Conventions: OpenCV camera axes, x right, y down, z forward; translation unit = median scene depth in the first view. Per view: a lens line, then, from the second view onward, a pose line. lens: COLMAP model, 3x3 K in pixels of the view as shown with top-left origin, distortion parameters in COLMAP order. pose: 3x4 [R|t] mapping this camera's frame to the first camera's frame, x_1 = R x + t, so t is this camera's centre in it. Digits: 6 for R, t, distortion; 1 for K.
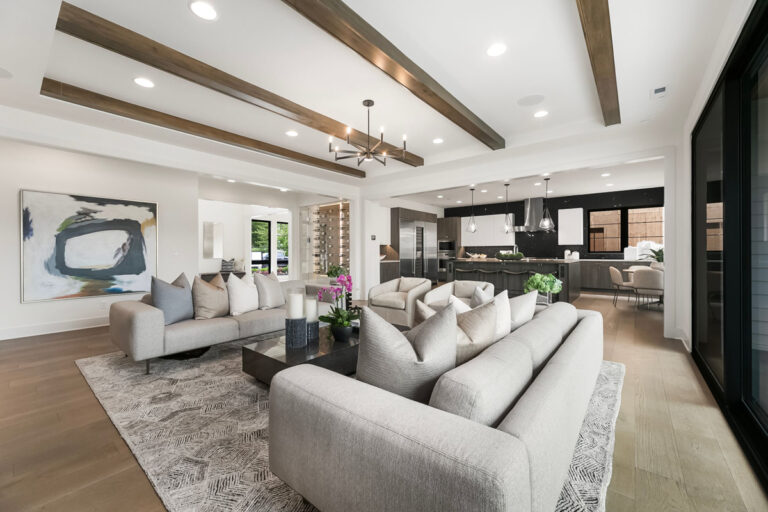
lens RADIAL K [[309.9, 0, 381.8], [0, 309.9, 253.3], [0, 0, 1]] dist [-0.000067, -0.000014]
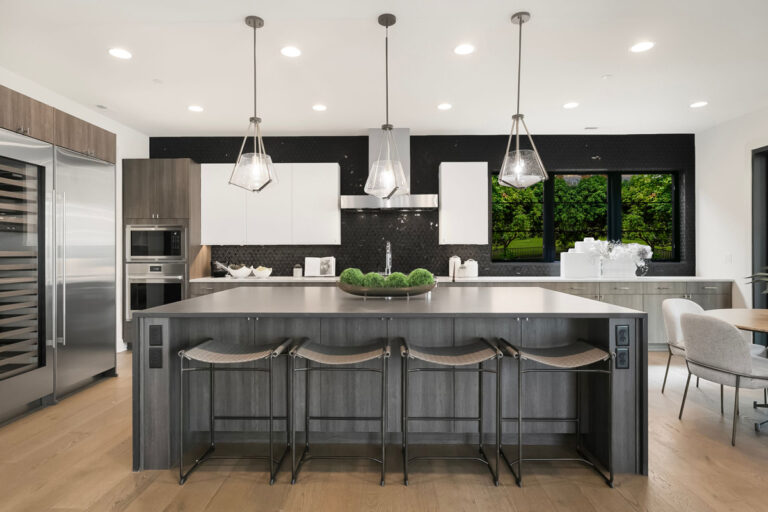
lens RADIAL K [[429.9, 0, 383.4], [0, 429.9, 254.4], [0, 0, 1]] dist [-0.001297, 0.000247]
pose [[0.786625, -0.001850, 0.617428, 0.121511], [0.001831, 0.999998, 0.000663, -0.012080], [-0.617428, 0.000609, 0.786627, 0.503619]]
